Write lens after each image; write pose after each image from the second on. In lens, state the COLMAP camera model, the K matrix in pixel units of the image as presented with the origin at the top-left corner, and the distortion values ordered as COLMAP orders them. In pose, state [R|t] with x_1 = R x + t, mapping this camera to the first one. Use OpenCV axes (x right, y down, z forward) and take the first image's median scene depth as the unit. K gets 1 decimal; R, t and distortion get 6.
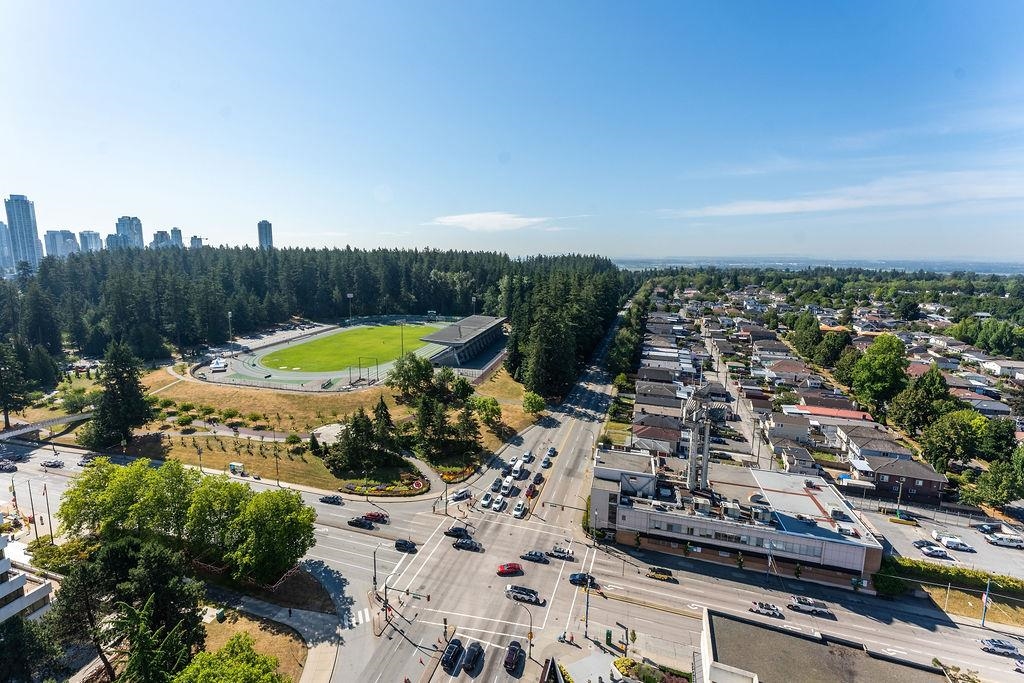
lens RADIAL K [[416.0, 0, 491.4], [0, 416.0, 322.2], [0, 0, 1]] dist [-0.002067, -0.000182]
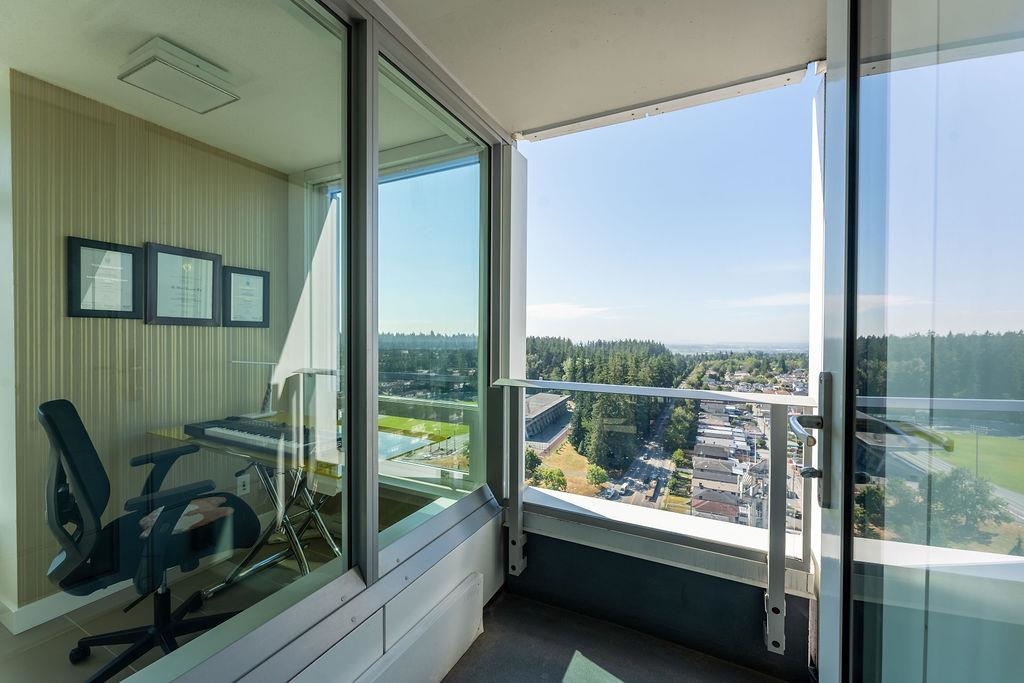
lens RADIAL K [[416.0, 0, 511.8], [0, 416.0, 346.9], [0, 0, 1]] dist [-0.002067, -0.000182]
pose [[0.997632, 0.006341, -0.068489, -0.045570], [-0.015895, 0.990043, -0.139866, 0.018285], [0.066920, 0.140624, 0.987799, -0.129154]]
